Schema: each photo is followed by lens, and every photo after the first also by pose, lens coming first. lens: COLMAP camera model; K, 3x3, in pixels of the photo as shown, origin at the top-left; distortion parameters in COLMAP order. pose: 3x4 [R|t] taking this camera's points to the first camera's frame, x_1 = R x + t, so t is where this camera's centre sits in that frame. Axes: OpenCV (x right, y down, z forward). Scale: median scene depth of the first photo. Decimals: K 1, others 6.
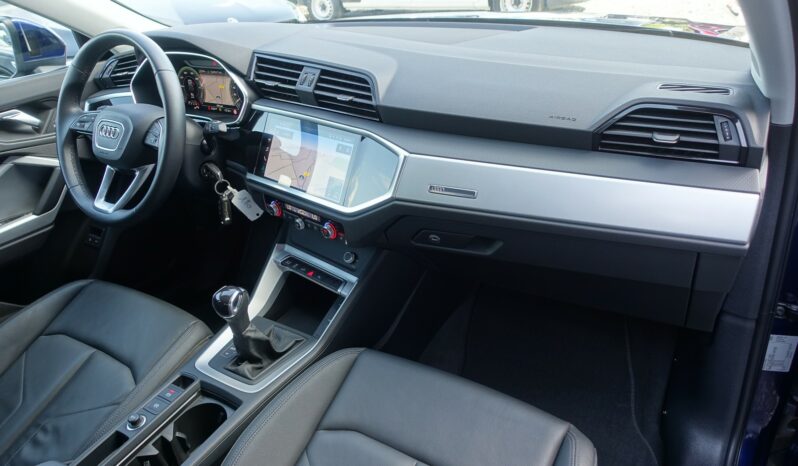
lens RADIAL K [[547.2, 0, 399.0], [0, 547.2, 233.0], [0, 0, 1]] dist [-0.003238, 0.002886]
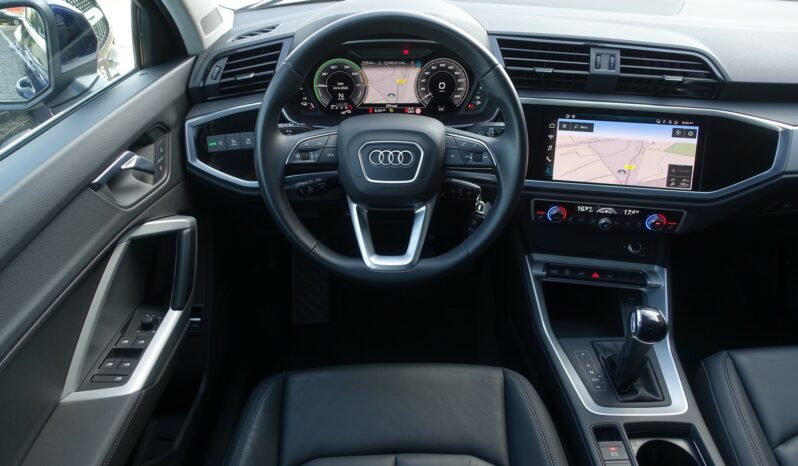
lens RADIAL K [[547.2, 0, 399.0], [0, 547.2, 233.0], [0, 0, 1]] dist [-0.003238, 0.002886]
pose [[0.841400, -0.229559, 0.489232, -0.903537], [0.203064, 0.973254, 0.107436, -0.166060], [-0.500810, 0.008948, 0.865511, 0.384067]]
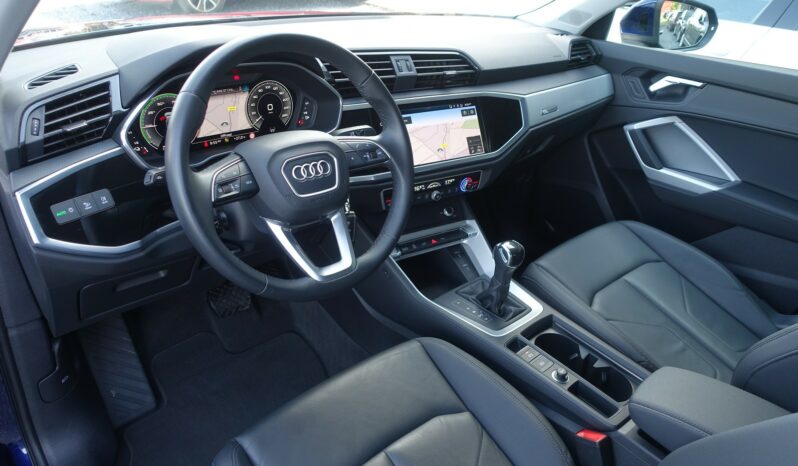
lens RADIAL K [[547.2, 0, 399.0], [0, 547.2, 233.0], [0, 0, 1]] dist [-0.003238, 0.002886]
pose [[0.289559, -0.374777, 0.880737, -1.184266], [0.398696, 0.883756, 0.244983, -0.246185], [-0.870171, 0.280209, 0.405321, 0.634385]]
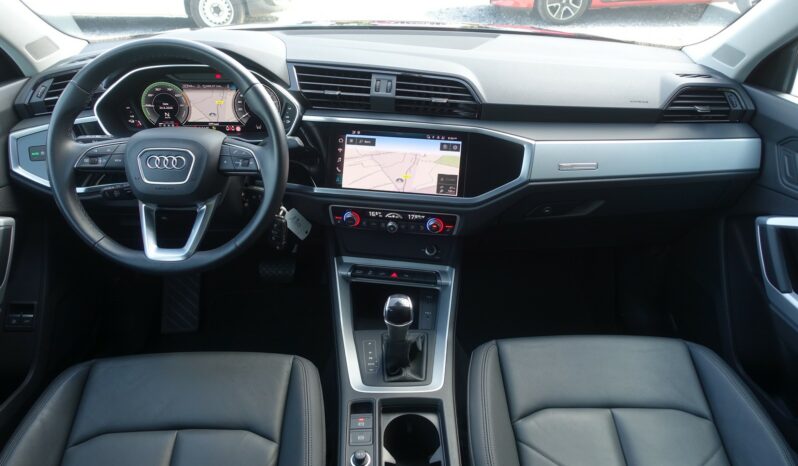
lens RADIAL K [[547.2, 0, 399.0], [0, 547.2, 233.0], [0, 0, 1]] dist [-0.003238, 0.002886]
pose [[0.826825, -0.191686, 0.528788, -0.704998], [0.198629, 0.979072, 0.044332, -0.048170], [-0.526219, 0.068378, 0.847595, 0.127502]]
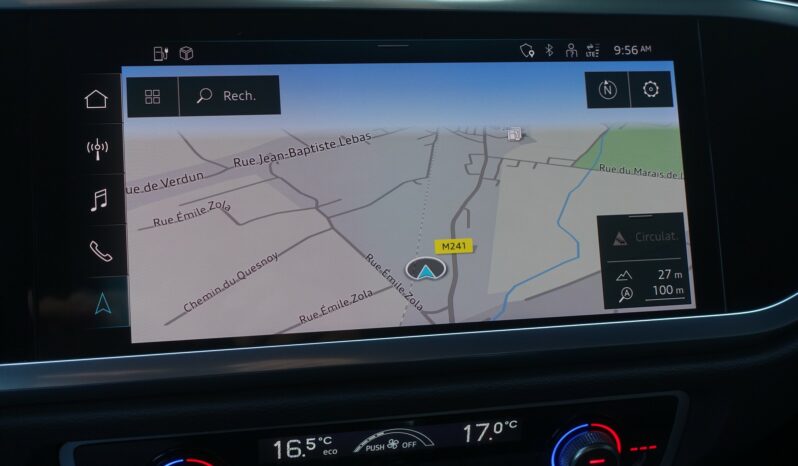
lens RADIAL K [[1060.3, 0, 399.0], [0, 1060.3, 233.0], [0, 0, 1]] dist [-0.020126, 0.001970]
pose [[0.580909, -0.218478, 0.784099, -0.472049], [0.312276, 0.949411, 0.033186, -0.124794], [-0.751683, 0.225577, 0.619747, 0.716330]]
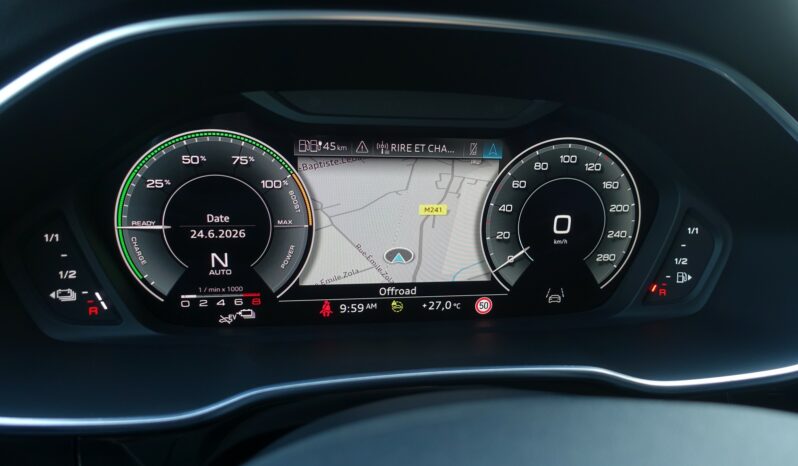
lens RADIAL K [[547.2, 0, 399.0], [0, 547.2, 233.0], [0, 0, 1]] dist [-0.003238, 0.002886]
pose [[0.744080, -0.096719, 0.661052, -0.579321], [0.230778, 0.965768, -0.118461, -0.277395], [-0.626966, 0.240701, 0.740930, 0.998191]]
